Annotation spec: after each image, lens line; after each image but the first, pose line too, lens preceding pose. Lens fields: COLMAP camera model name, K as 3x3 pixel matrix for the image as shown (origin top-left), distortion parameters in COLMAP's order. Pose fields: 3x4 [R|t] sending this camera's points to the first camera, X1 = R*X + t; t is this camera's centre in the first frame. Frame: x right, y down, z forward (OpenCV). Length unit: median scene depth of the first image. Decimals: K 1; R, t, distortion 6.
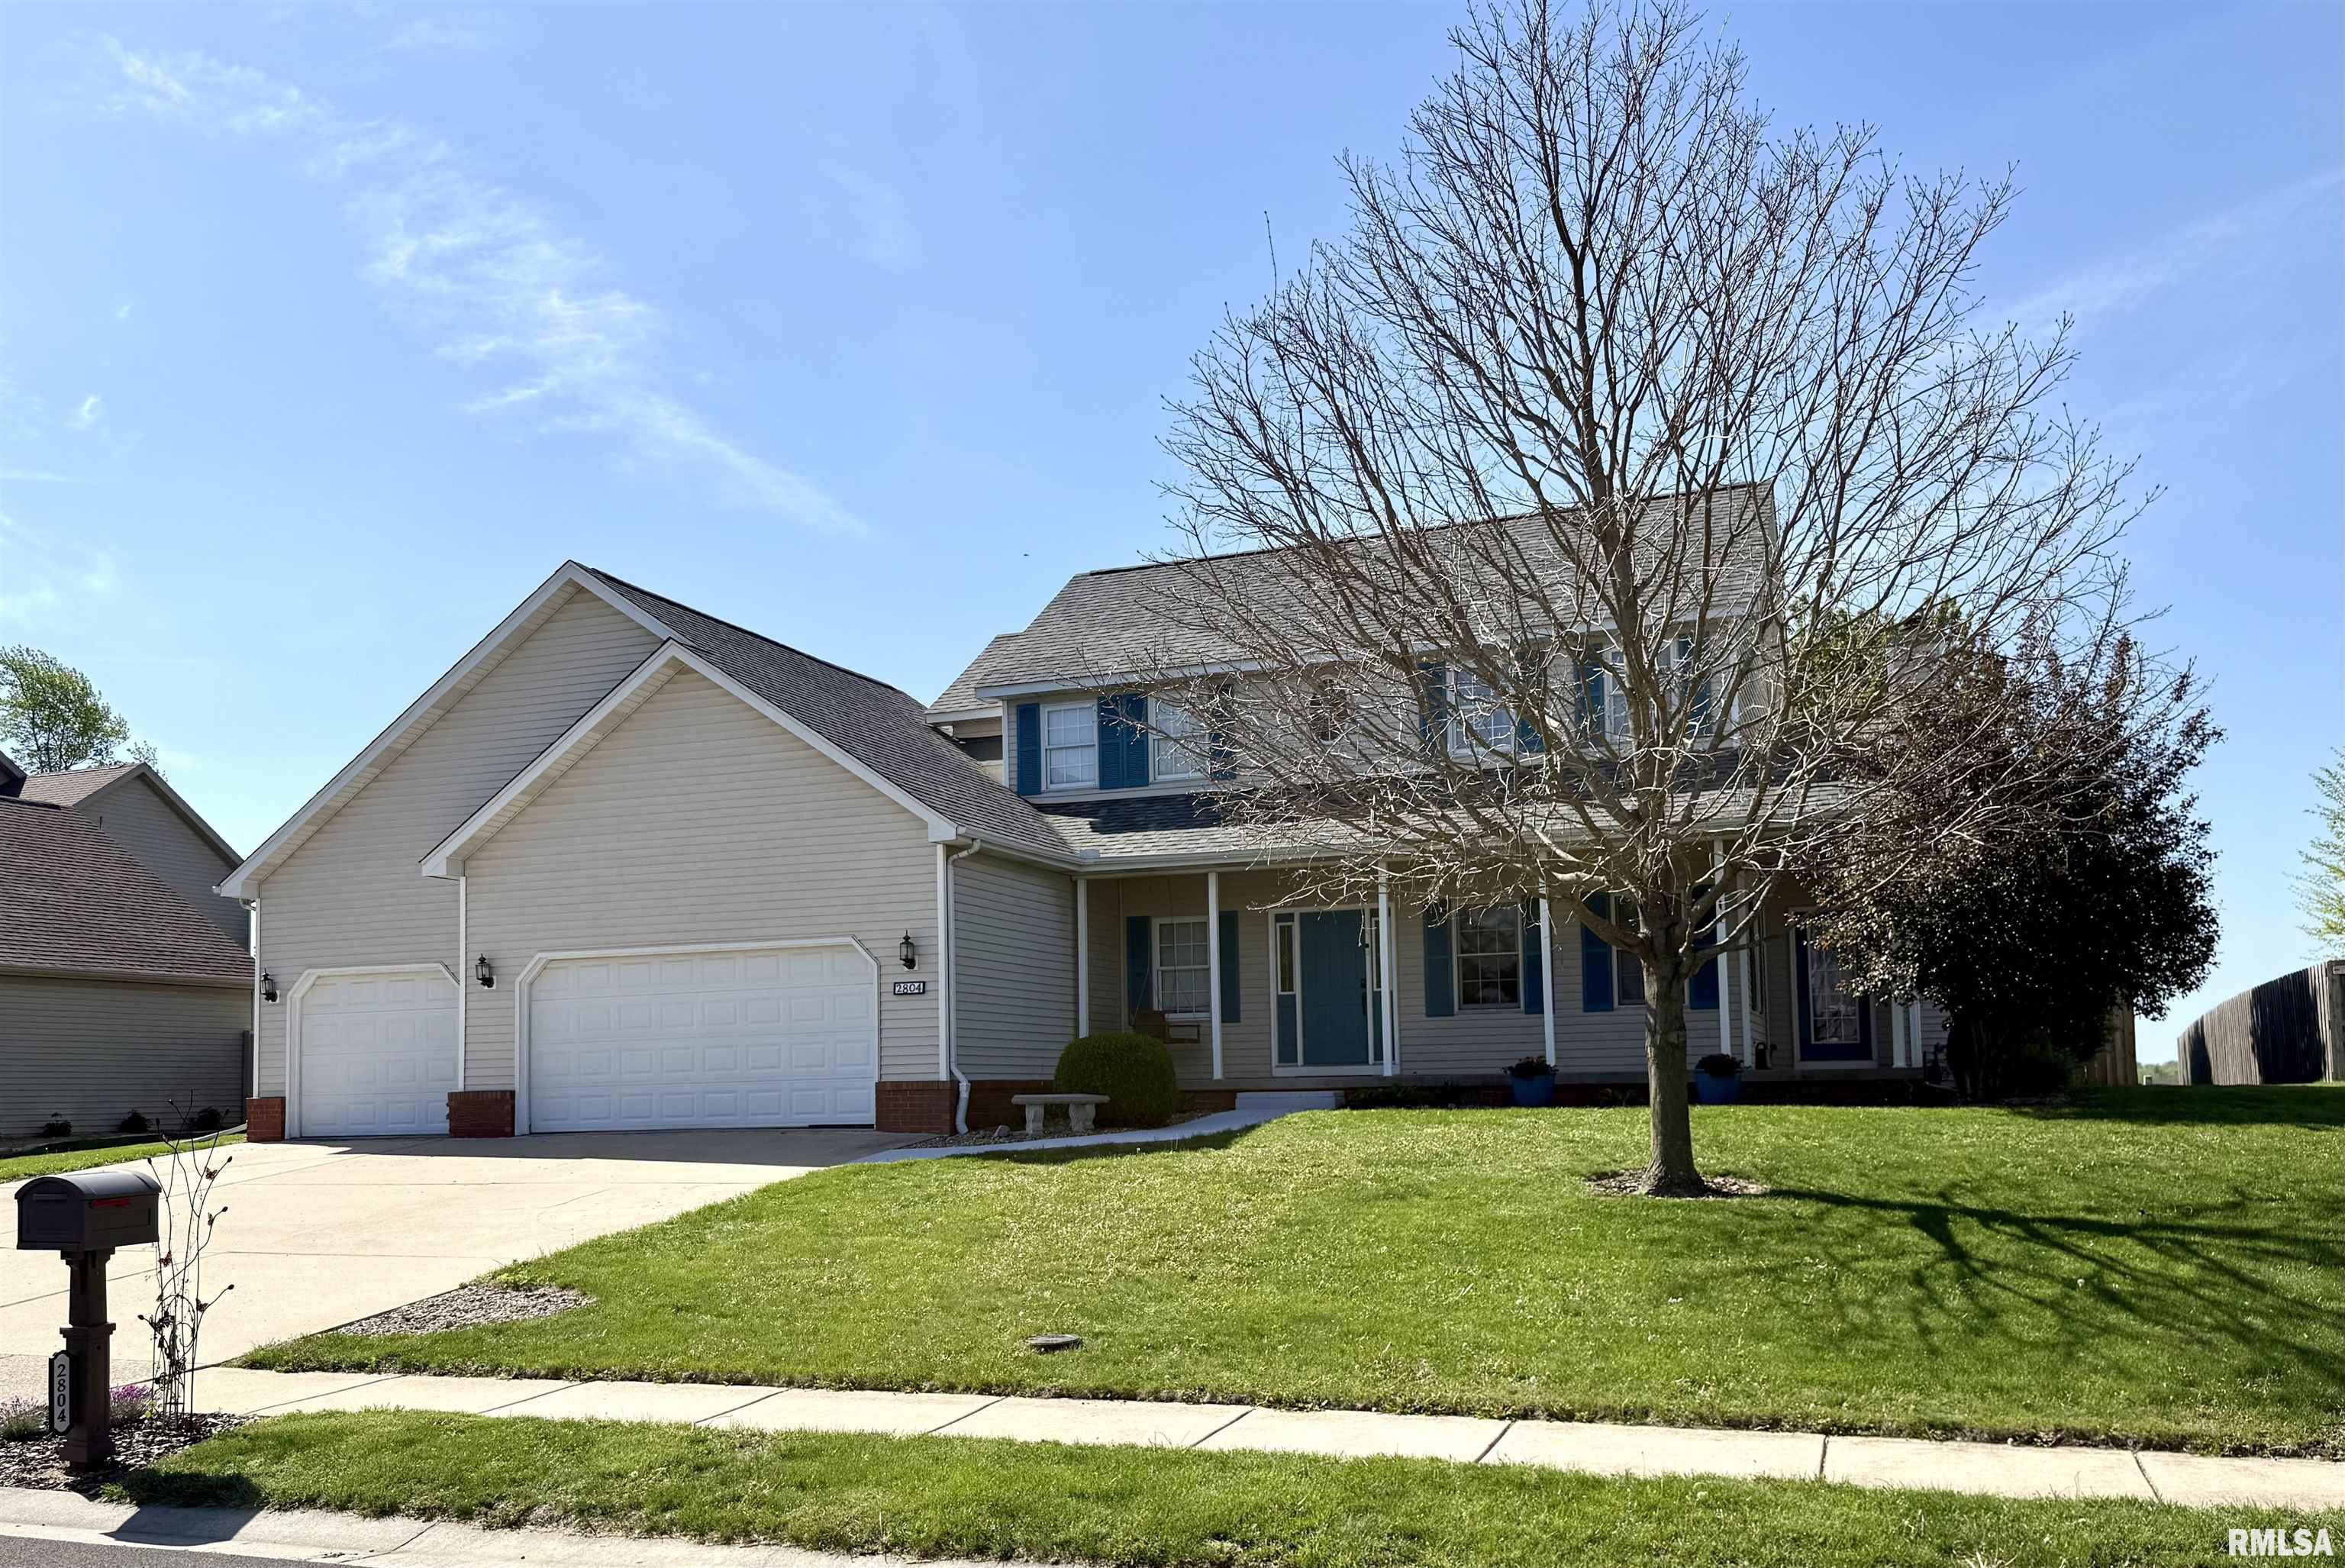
lens RADIAL K [[1612.9, 0, 1182.4], [0, 1612.9, 826.2], [0, 0, 1]] dist [0.017253, -0.001945]
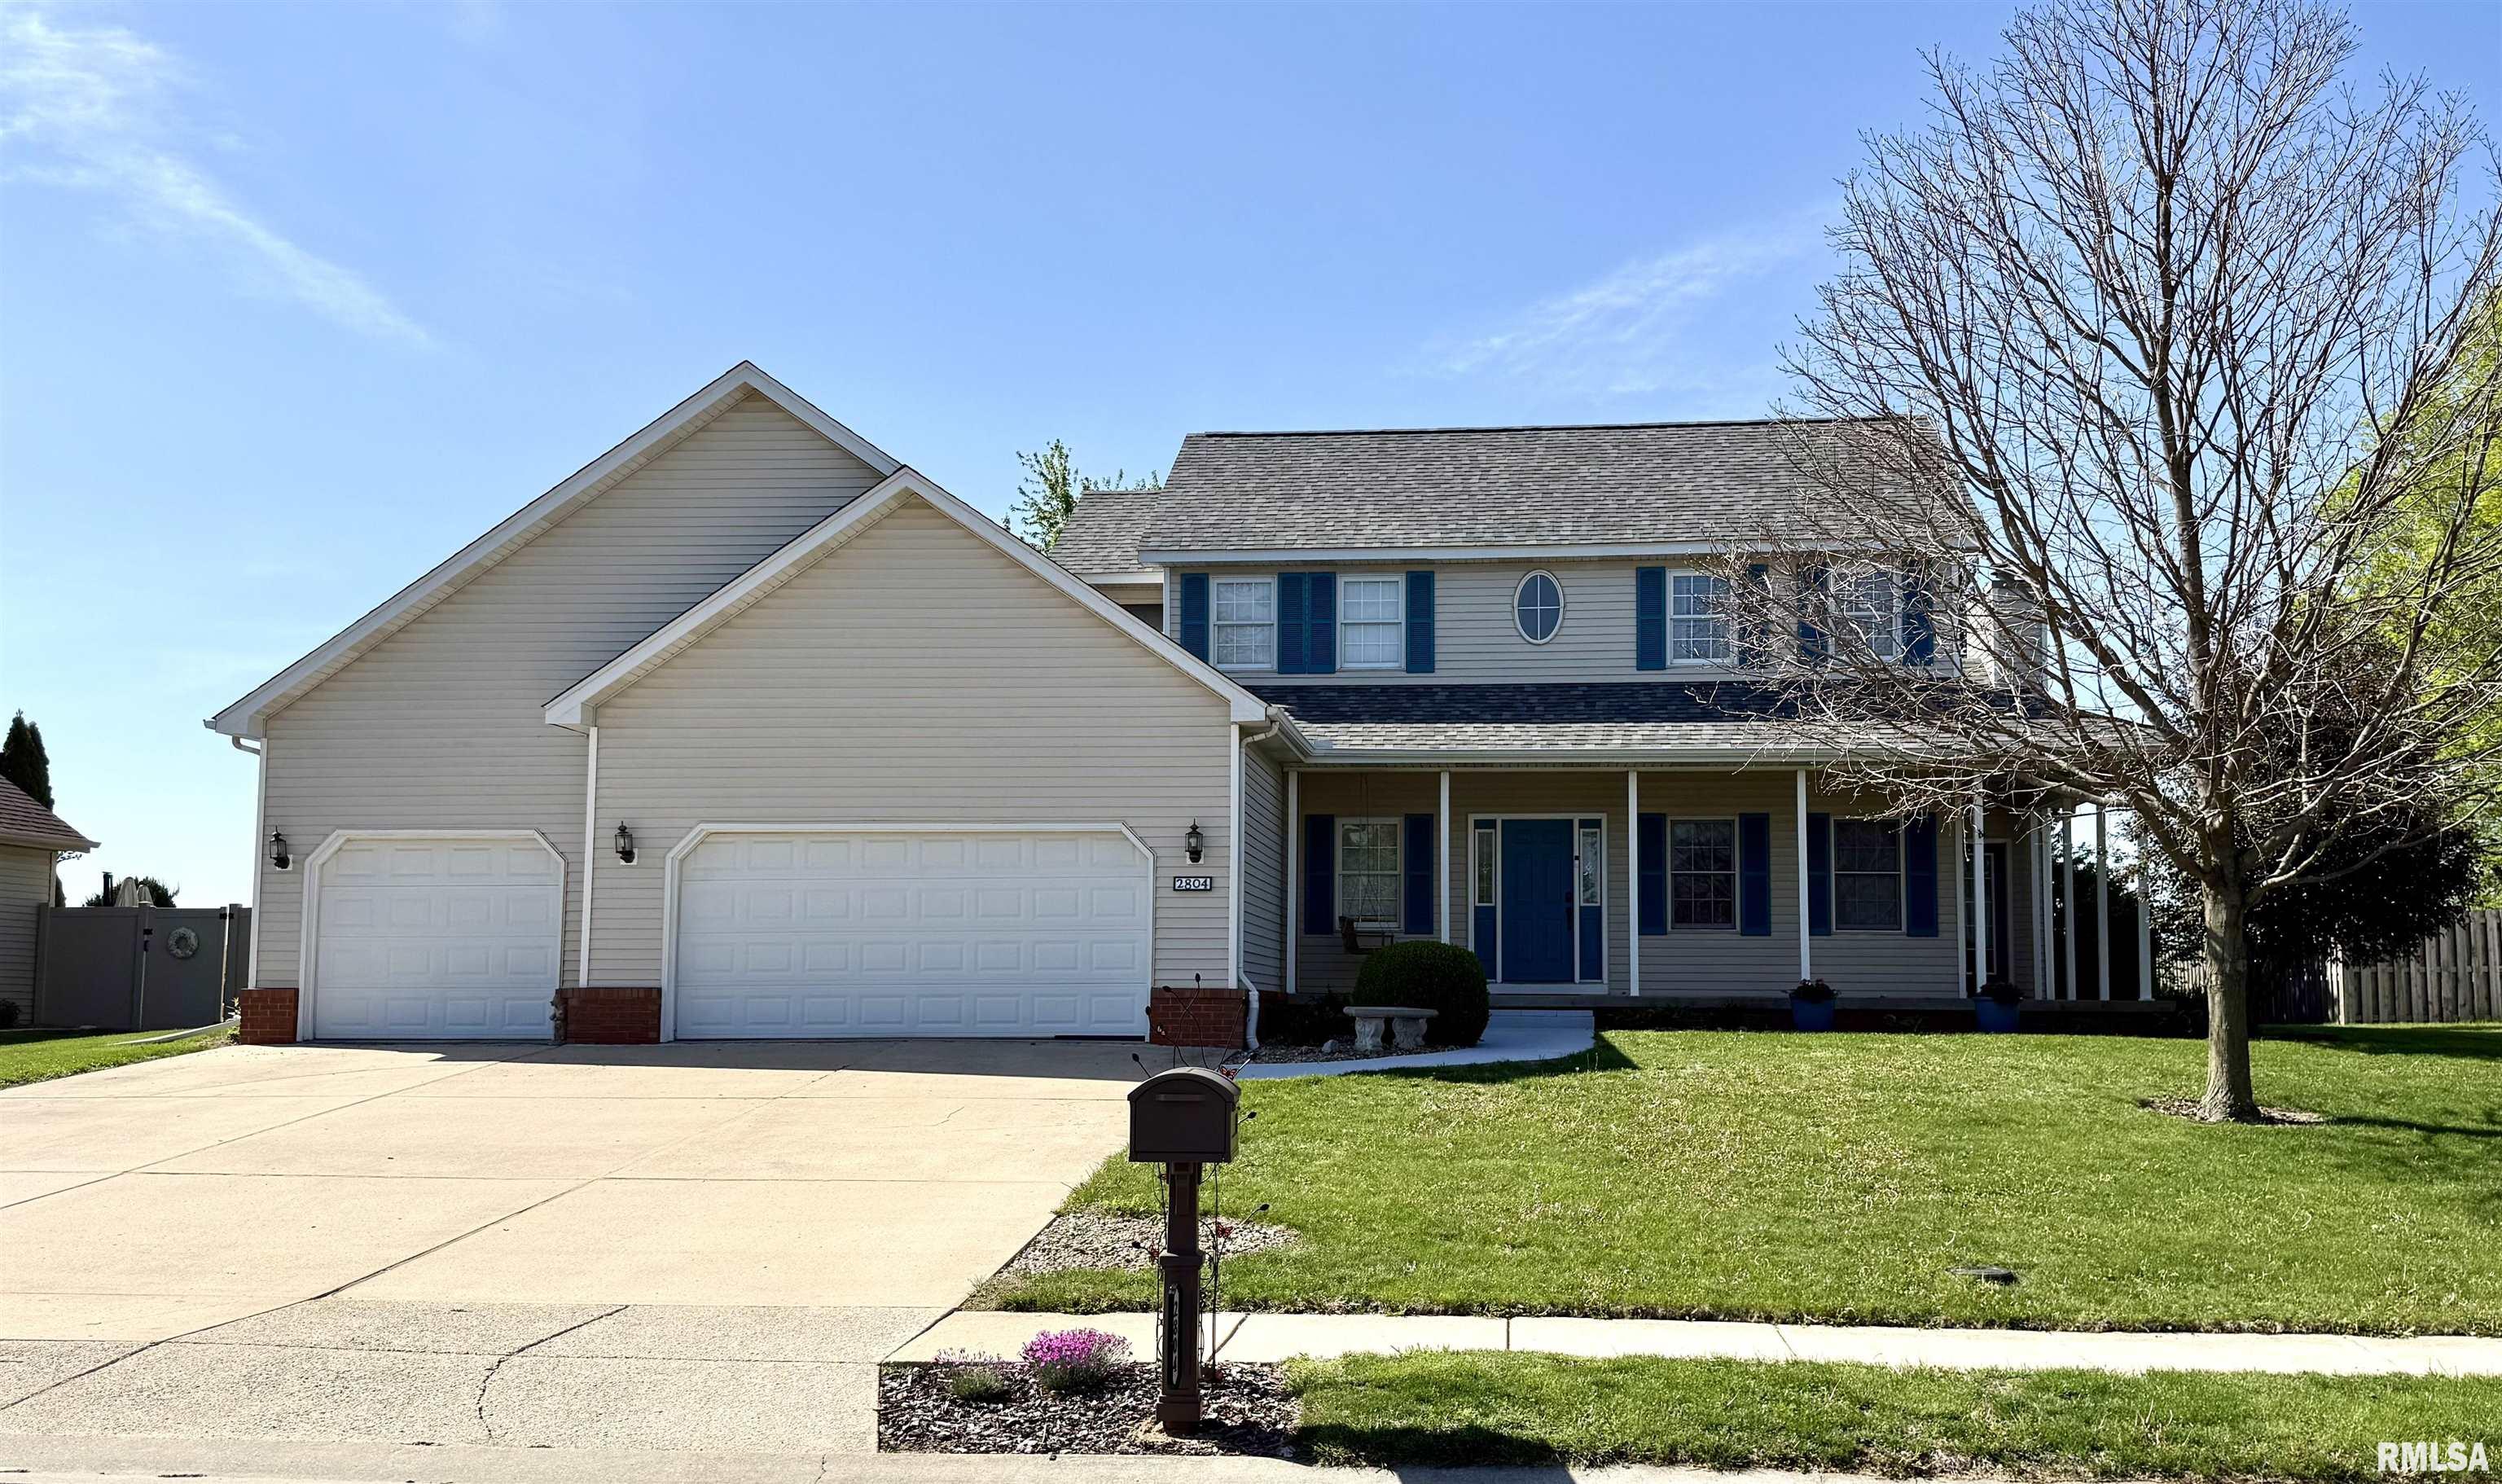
lens RADIAL K [[1741.3, 0, 1324.2], [0, 1741.3, 706.5], [0, 0, 1]] dist [0.019690, -0.002214]
pose [[0.970046, 0.063586, 0.234451, -0.318148], [-0.060799, 0.997967, -0.019105, 0.016323], [-0.235189, 0.004278, 0.971940, 0.048682]]
